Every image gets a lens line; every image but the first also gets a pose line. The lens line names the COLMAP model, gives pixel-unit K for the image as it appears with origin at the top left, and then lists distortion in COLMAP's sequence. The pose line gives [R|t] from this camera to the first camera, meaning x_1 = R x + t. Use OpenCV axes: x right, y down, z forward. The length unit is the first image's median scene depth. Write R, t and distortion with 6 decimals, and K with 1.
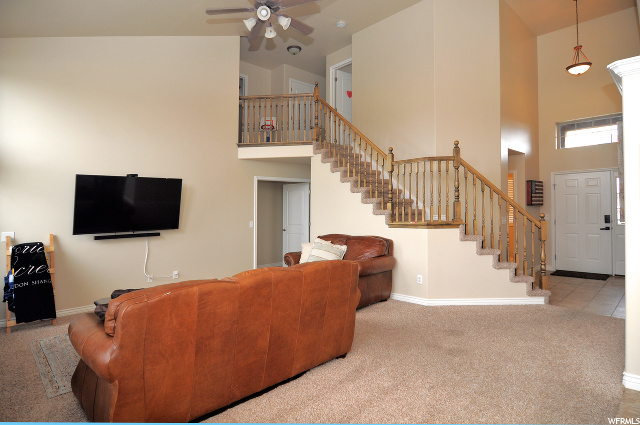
lens RADIAL K [[349.0, 0, 320.0], [0, 349.0, 202.7], [0, 0, 1]] dist [0.001427, -0.000065]
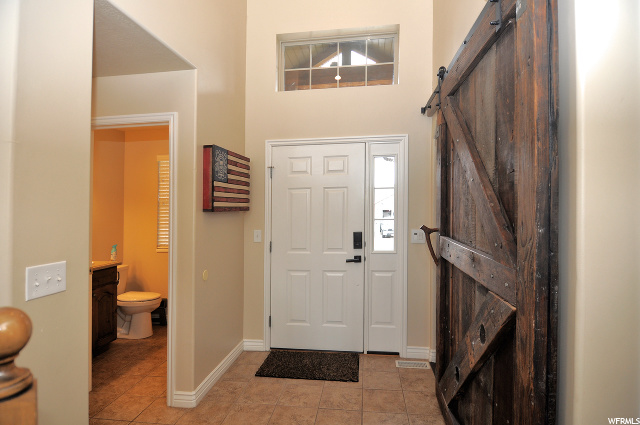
lens RADIAL K [[349.0, 0, 320.0], [0, 349.0, 202.7], [0, 0, 1]] dist [0.001427, -0.000065]
pose [[0.784768, 0.022332, 0.619387, 0.452613], [-0.019356, 0.999746, -0.011522, 0.000458], [-0.619488, -0.002947, 0.785001, 0.617144]]
